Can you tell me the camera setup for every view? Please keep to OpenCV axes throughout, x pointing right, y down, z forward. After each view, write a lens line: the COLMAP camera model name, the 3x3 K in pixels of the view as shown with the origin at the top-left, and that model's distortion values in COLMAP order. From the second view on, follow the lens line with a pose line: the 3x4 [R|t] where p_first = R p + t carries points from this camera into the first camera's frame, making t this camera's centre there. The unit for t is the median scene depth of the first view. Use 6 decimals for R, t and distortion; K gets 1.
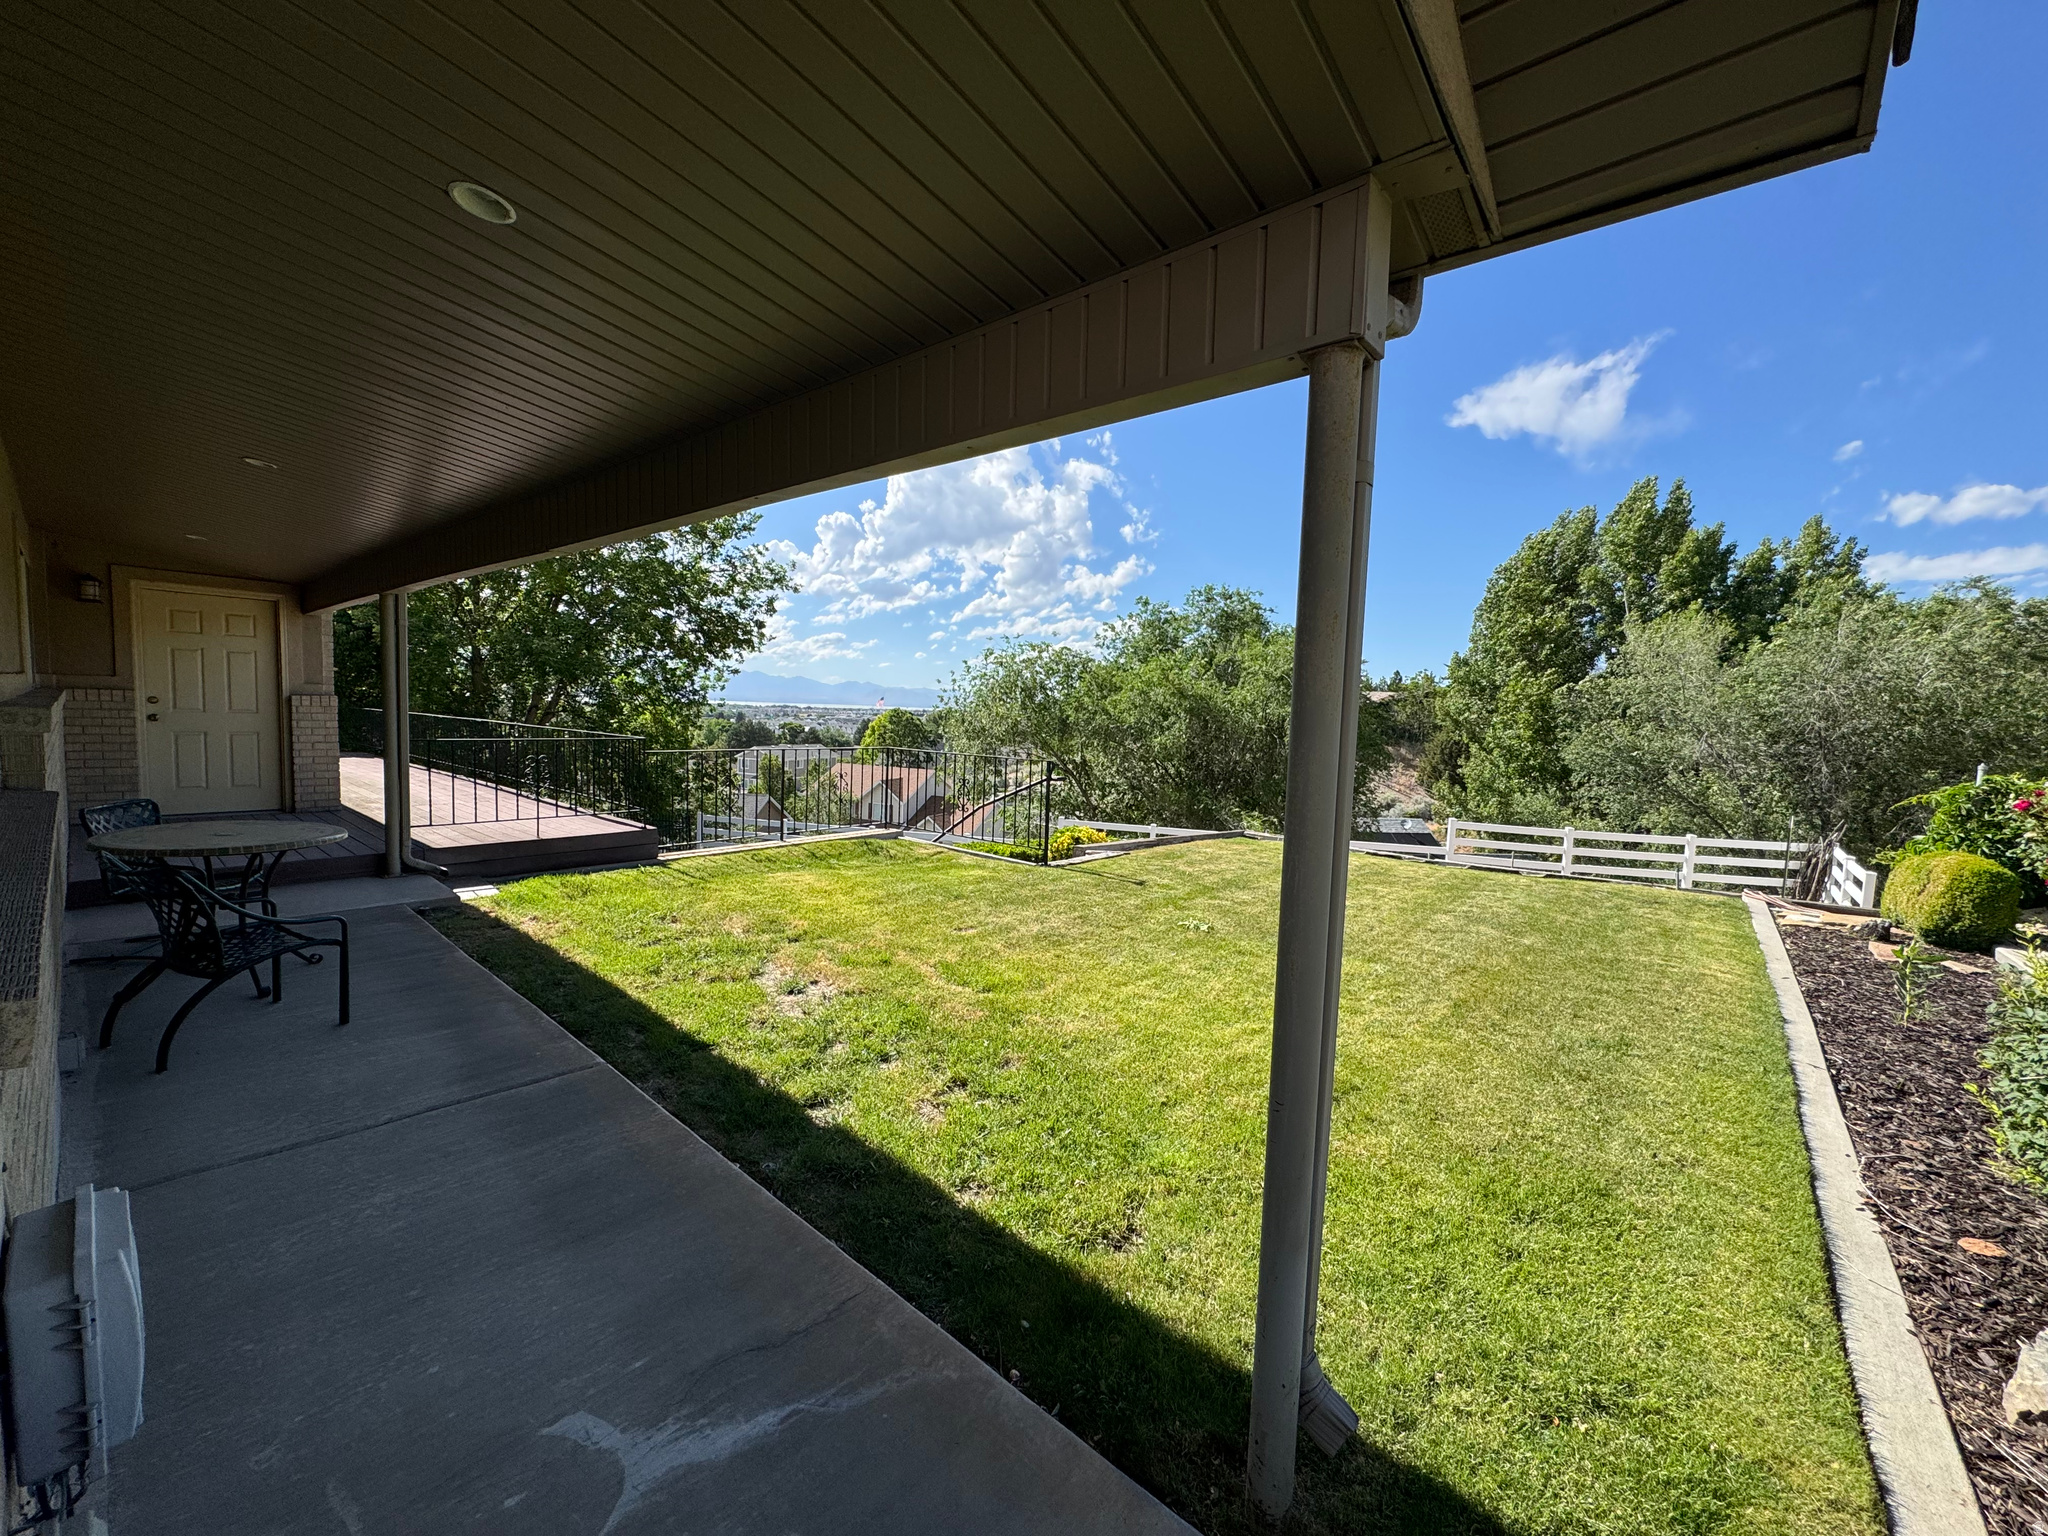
lens RADIAL K [[811.9, 0, 1024.0], [0, 811.9, 768.0], [0, 0, 1]] dist [0.000724, 0.000049]
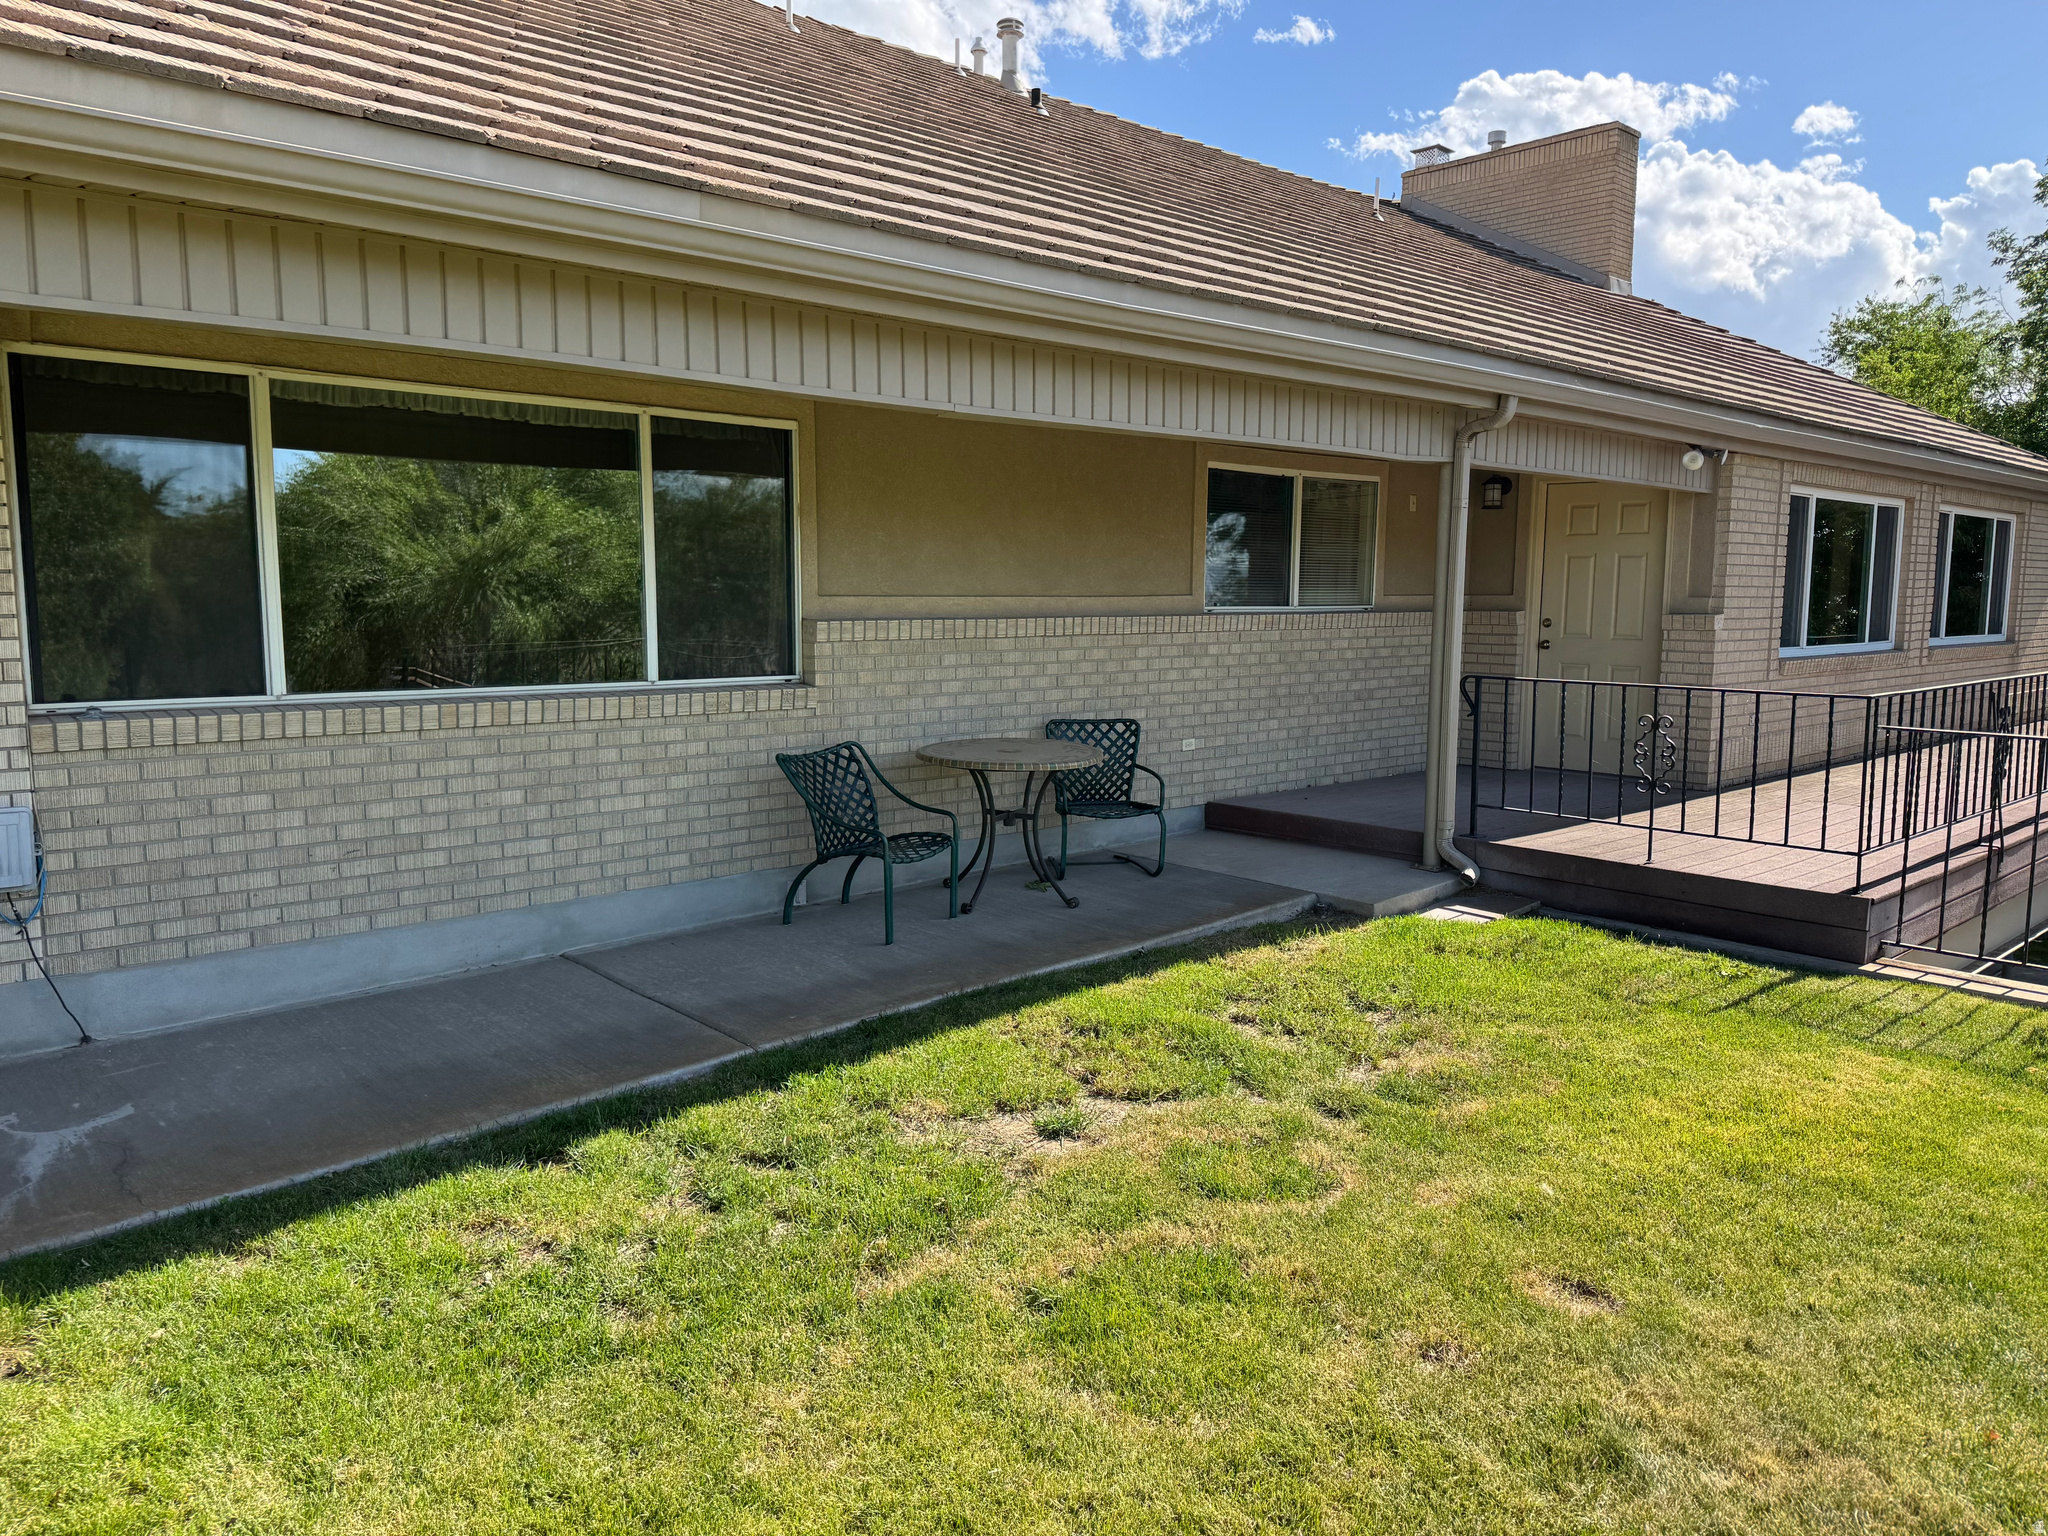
lens RADIAL K [[1436.0, 0, 1033.5], [0, 1436.0, 755.3], [0, 0, 1]] dist [0.078744, -0.095075]
pose [[-0.115502, 0.078582, -0.990194, 0.128908], [-0.085992, 0.992332, 0.088782, -0.011787], [0.989578, 0.095403, -0.107859, 0.209397]]
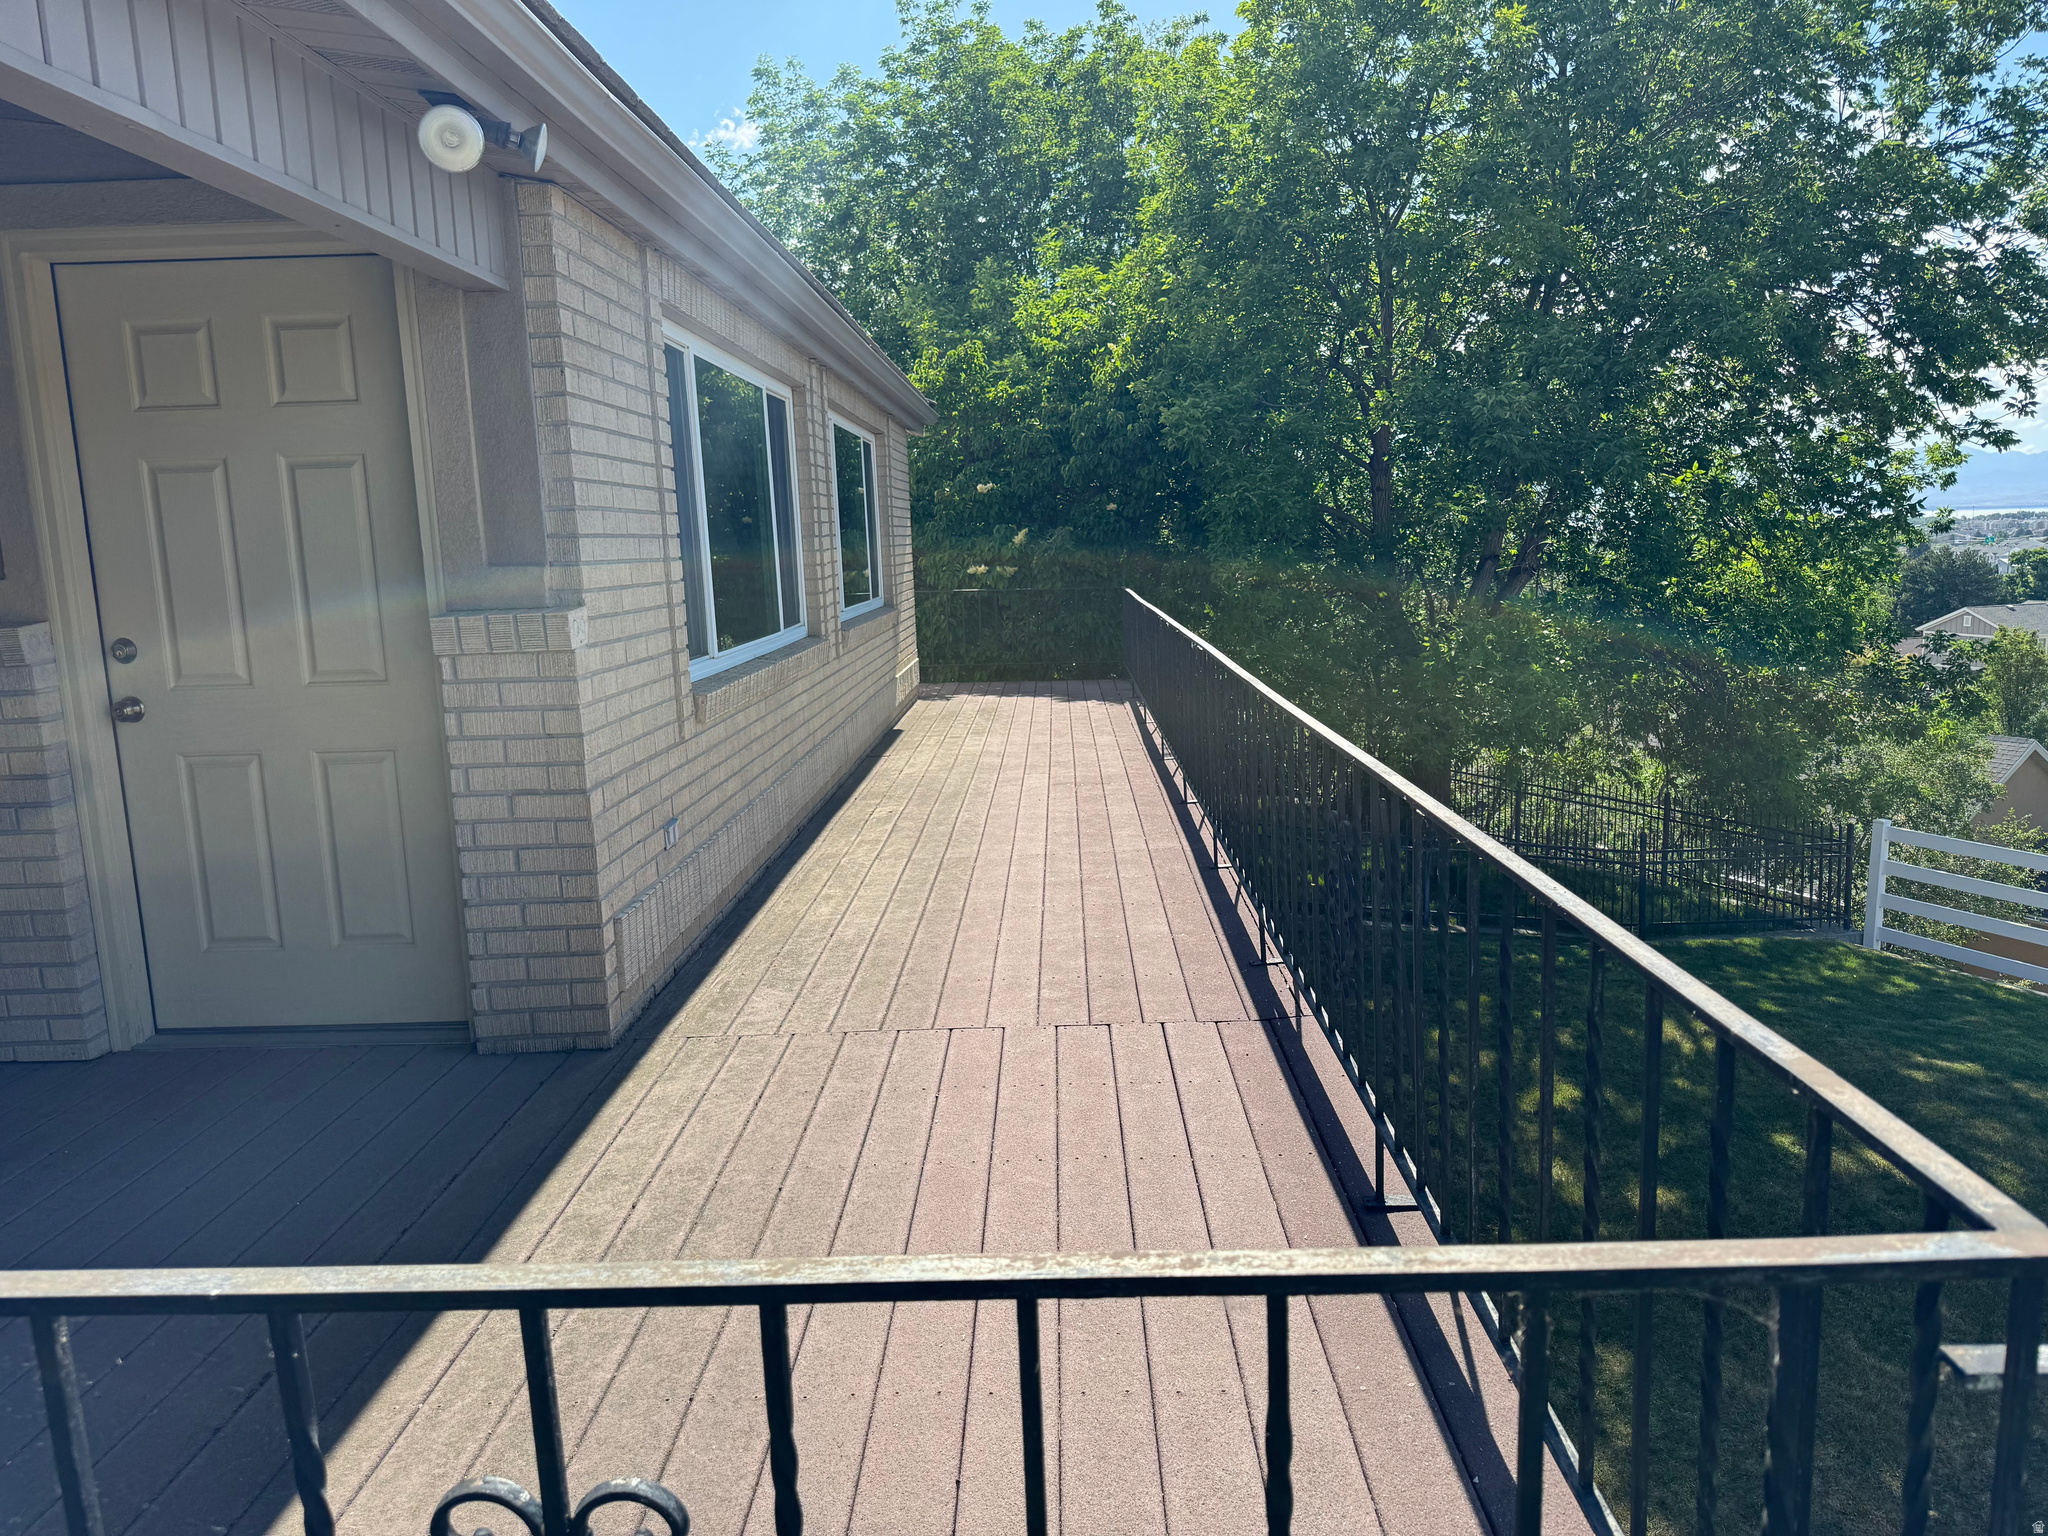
lens RADIAL K [[1436.0, 0, 1033.5], [0, 1436.0, 755.3], [0, 0, 1]] dist [0.078744, -0.095075]
pose [[0.637781, 0.059737, -0.767898, -0.143470], [-0.001469, 0.997080, 0.076346, -0.027290], [0.770216, -0.047564, 0.636007, 0.288398]]
